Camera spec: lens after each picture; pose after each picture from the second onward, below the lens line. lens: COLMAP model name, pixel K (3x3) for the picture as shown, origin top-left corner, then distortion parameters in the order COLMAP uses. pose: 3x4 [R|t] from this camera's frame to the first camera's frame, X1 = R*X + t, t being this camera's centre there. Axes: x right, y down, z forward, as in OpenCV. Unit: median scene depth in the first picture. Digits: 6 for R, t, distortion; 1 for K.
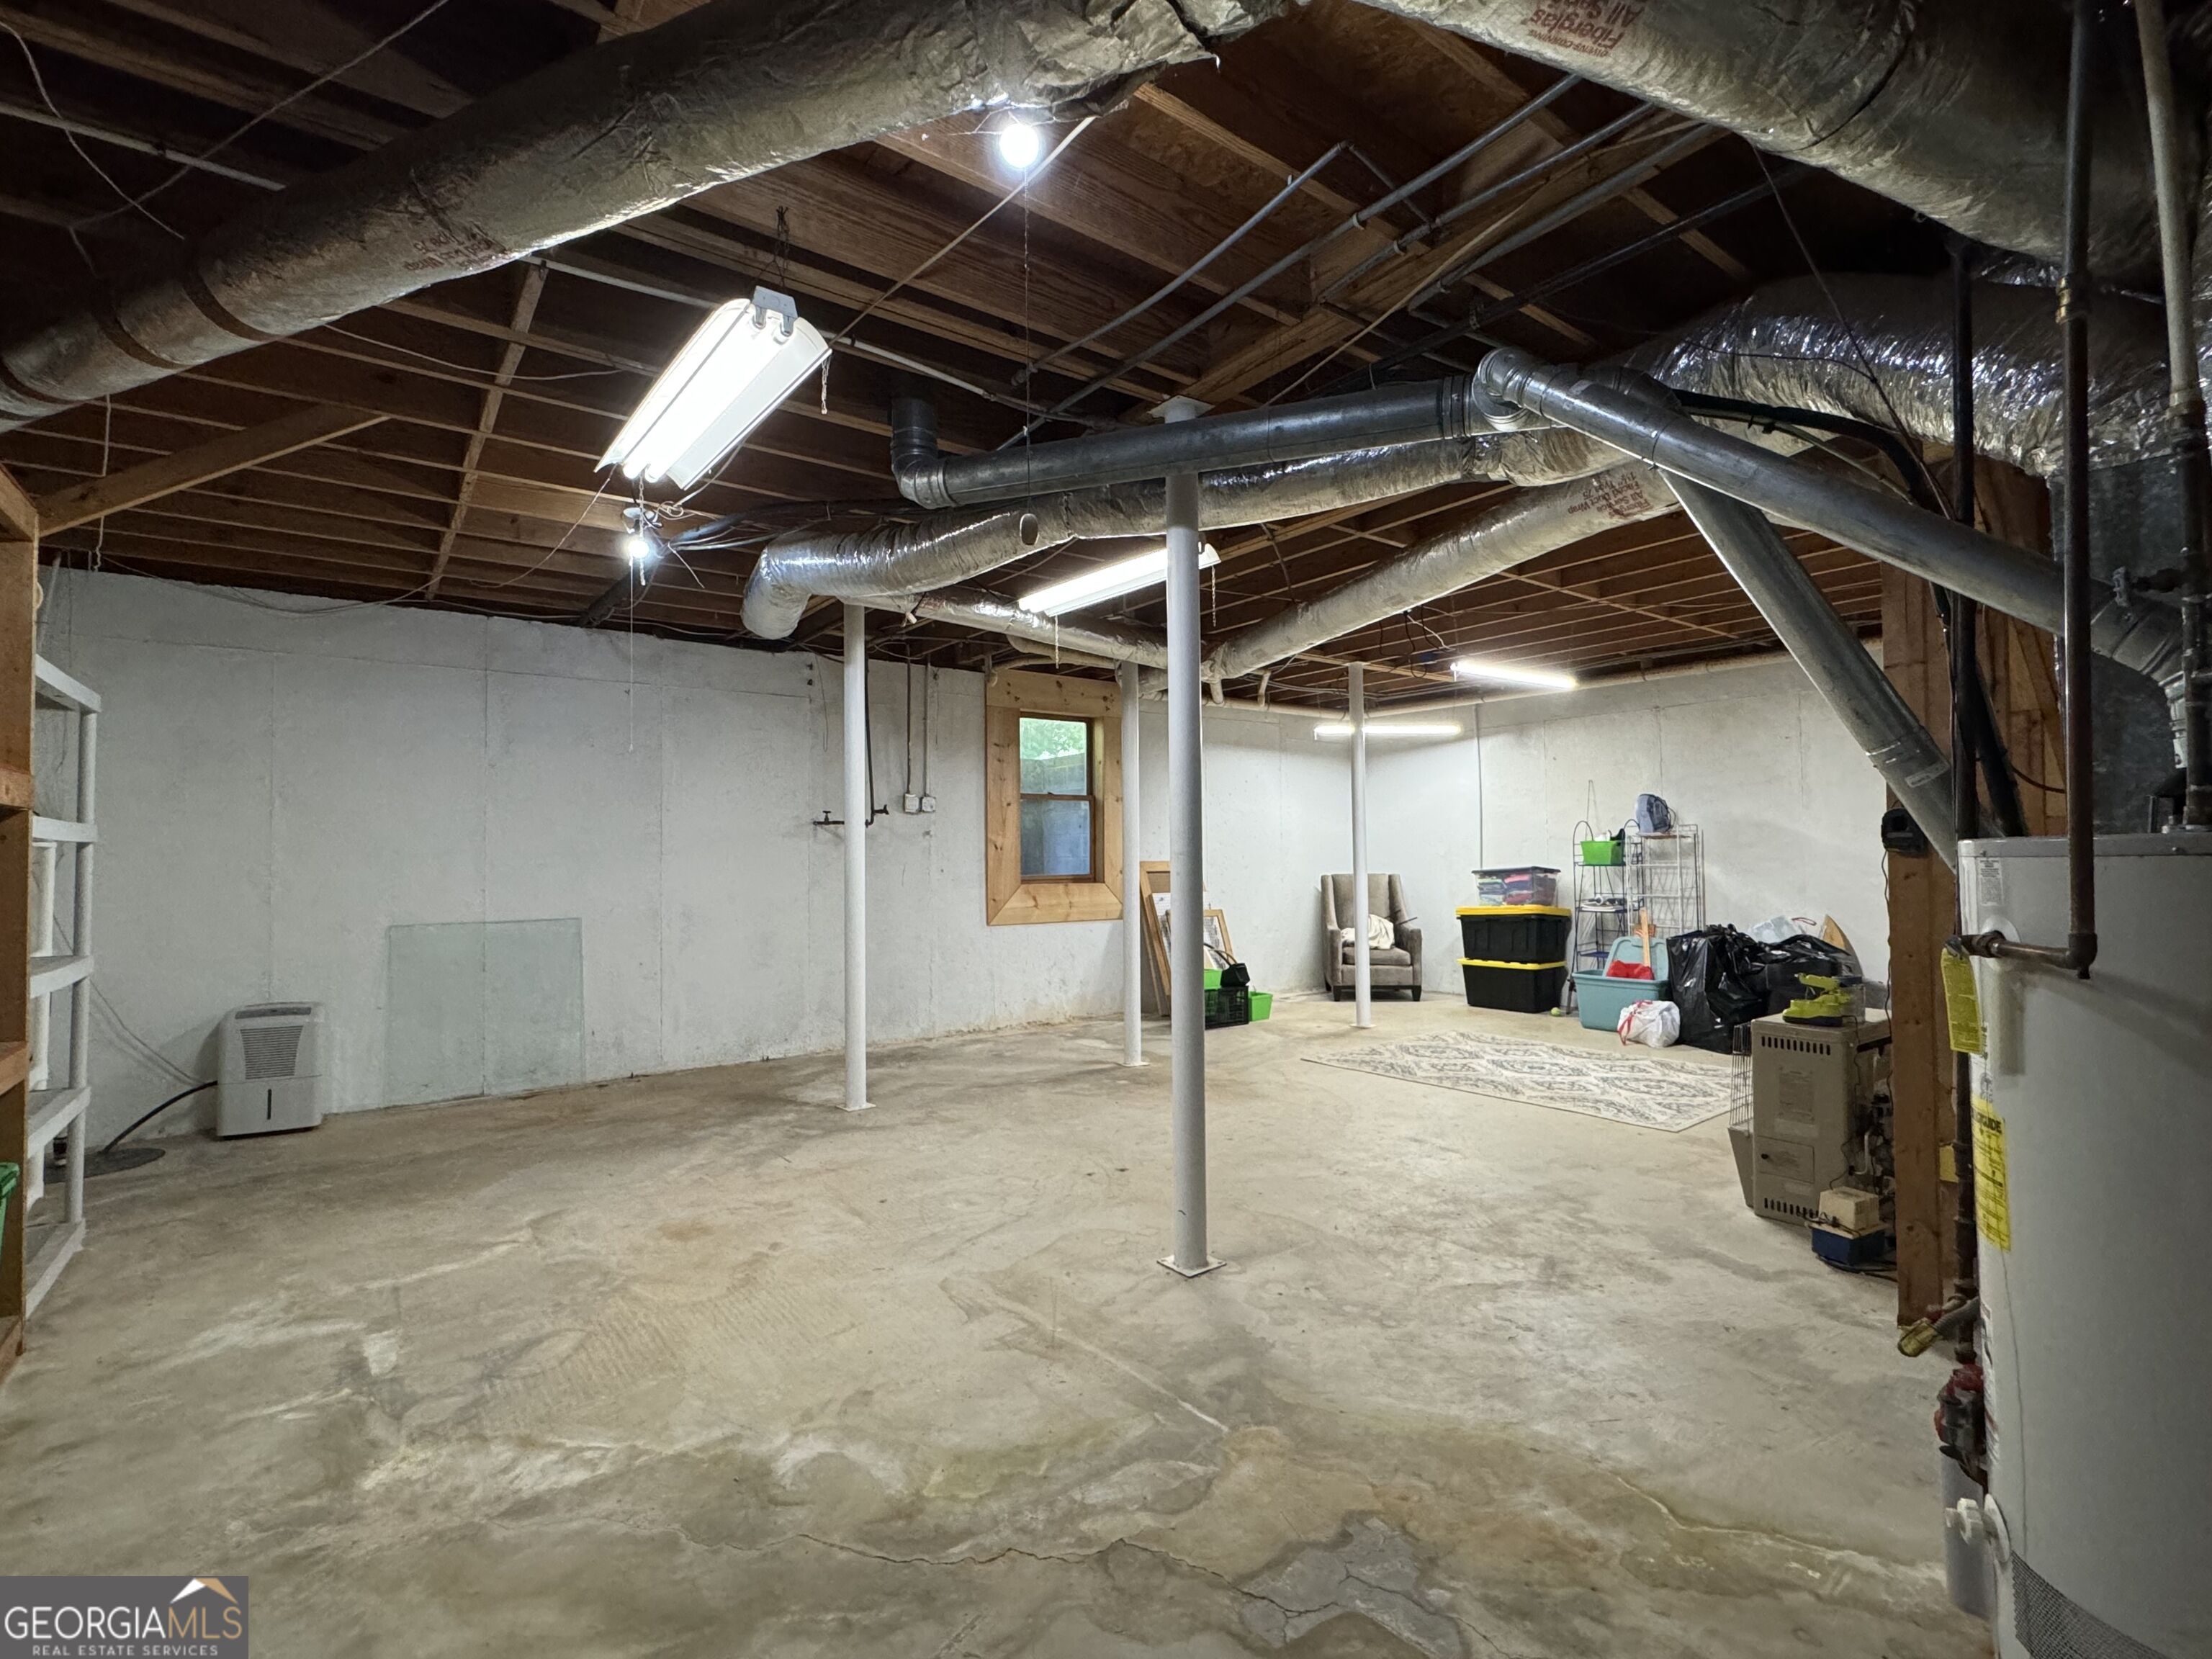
lens RADIAL K [[1023.8, 0, 1106.0], [0, 1023.8, 829.5], [0, 0, 1]] dist [-0.002055, -0.000627]
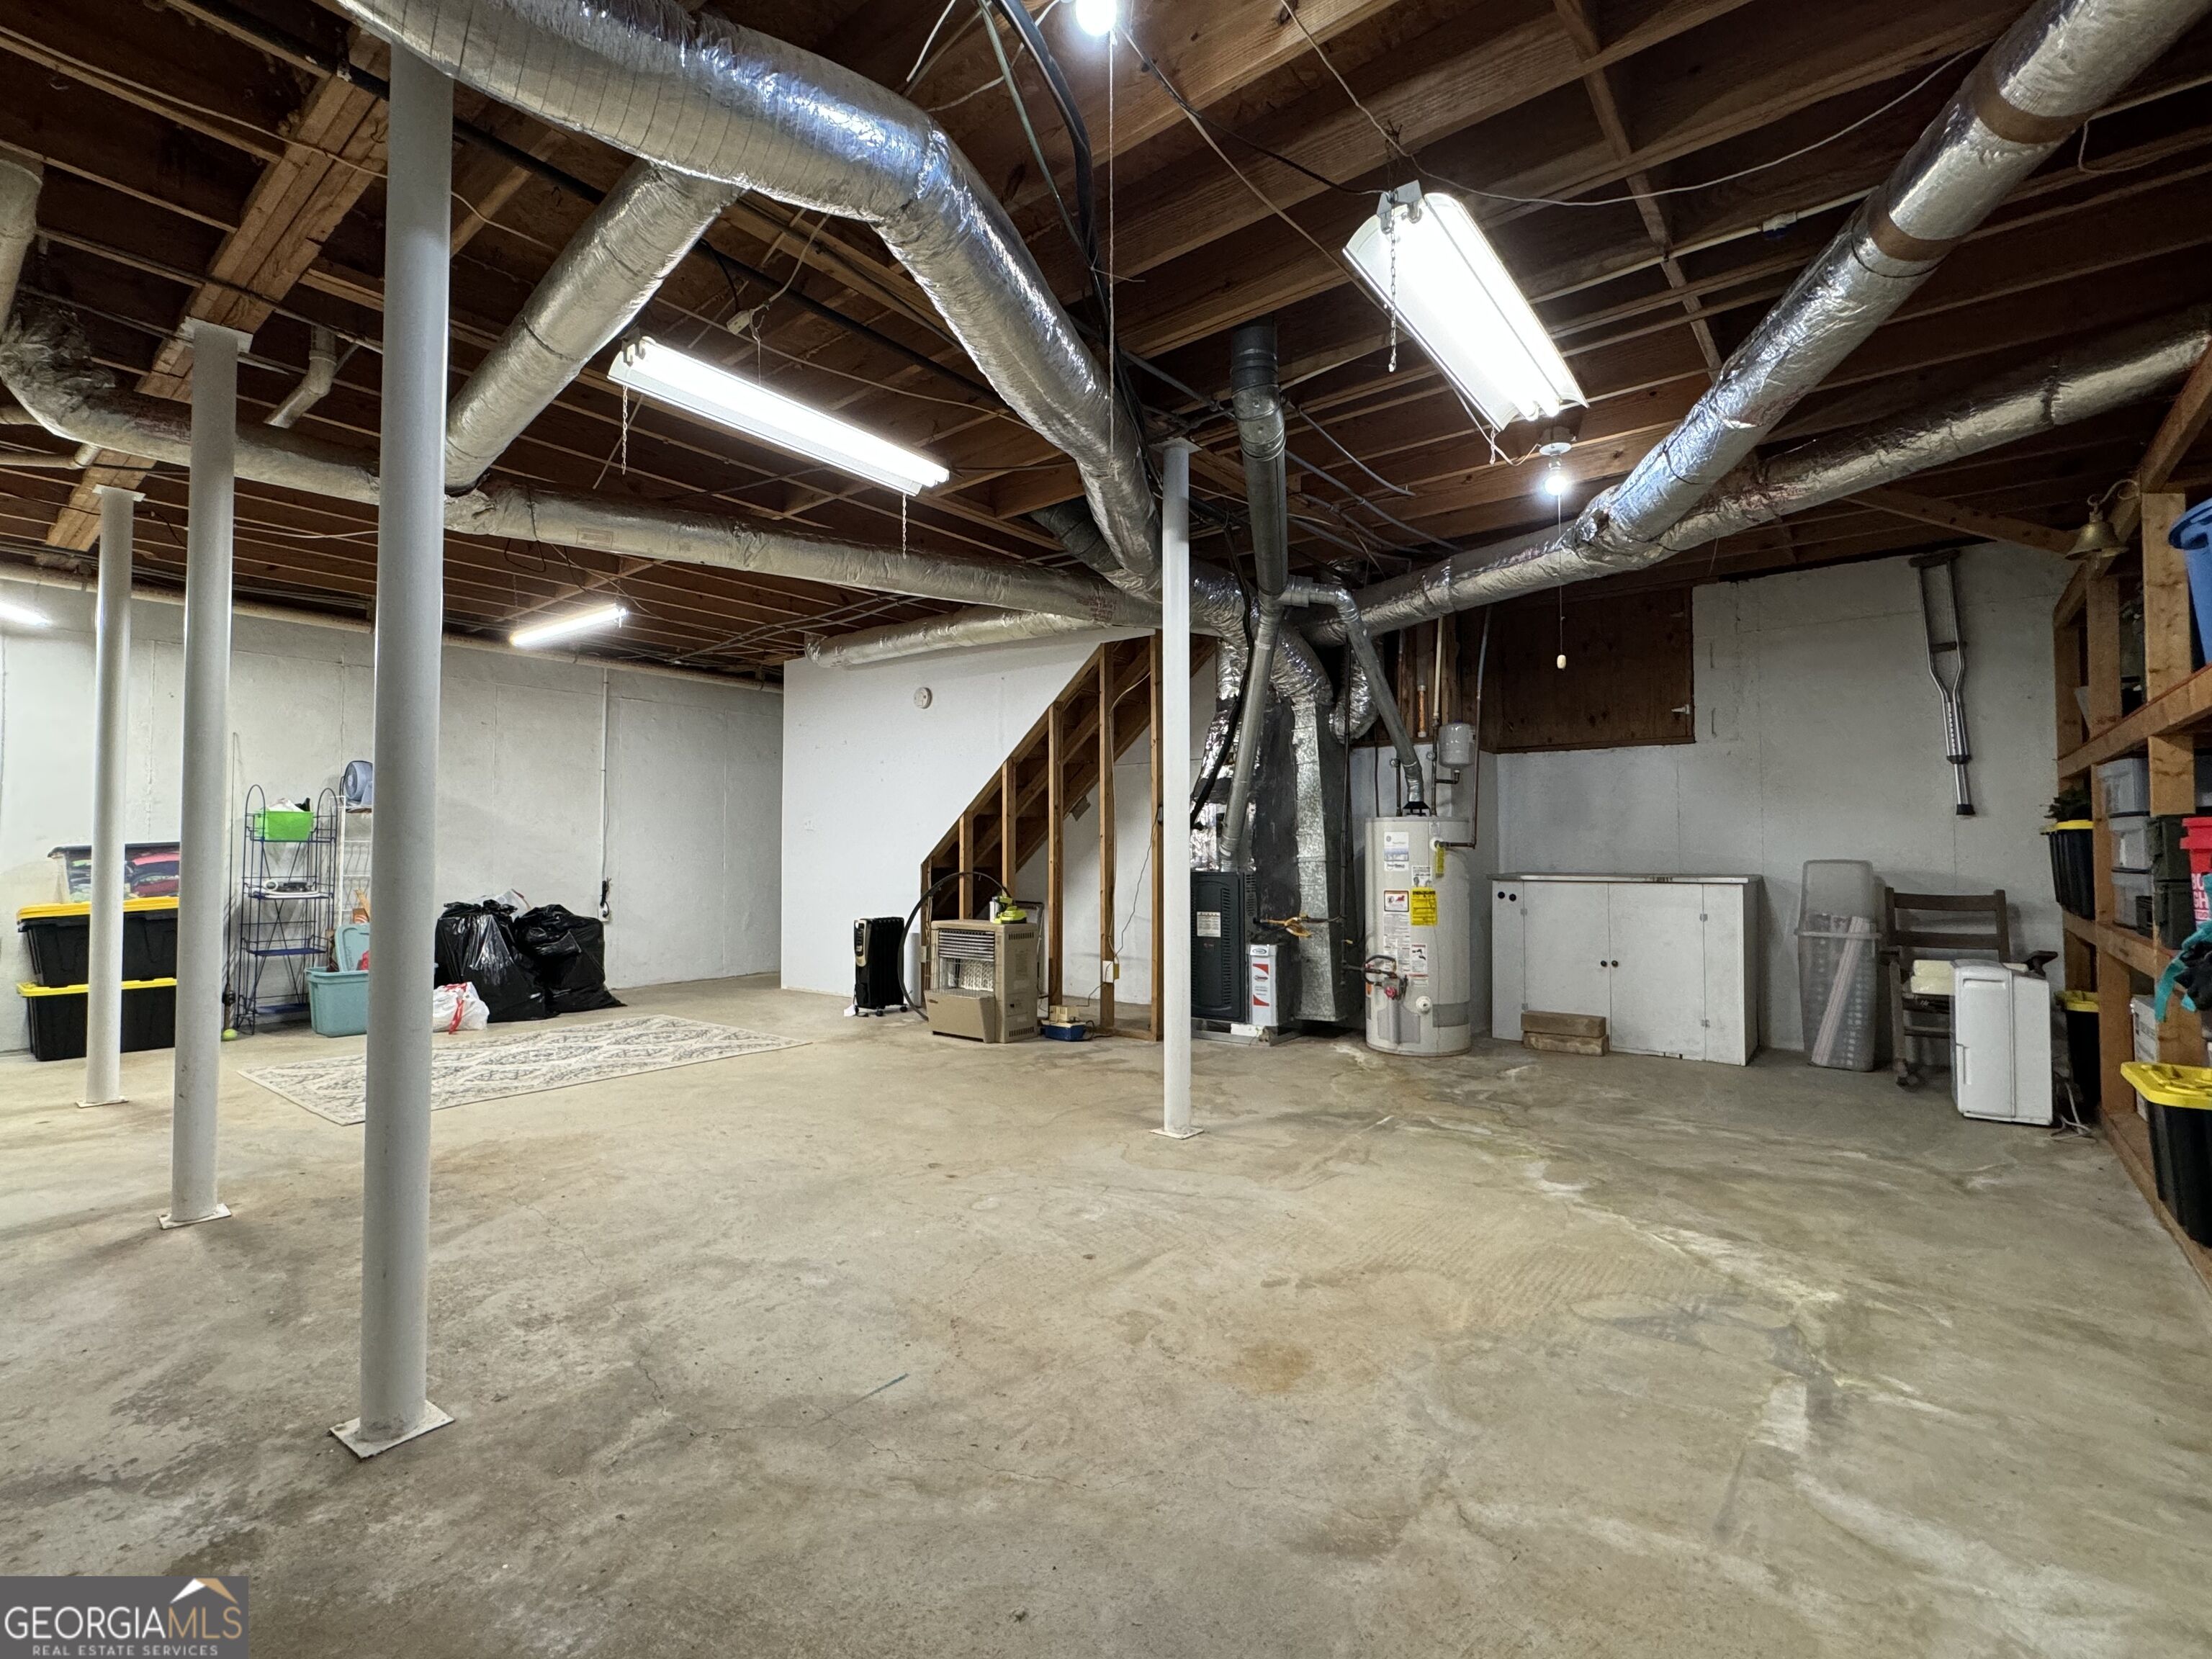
lens RADIAL K [[1008.9, 0, 1104.0], [0, 1008.9, 826.3], [0, 0, 1]] dist [-0.001722, 0.000011]
pose [[-0.250852, 0.039020, 0.967239, -1.275270], [-0.022592, 0.998679, -0.046147, 0.129115], [-0.967762, -0.033428, -0.249639, 1.633607]]
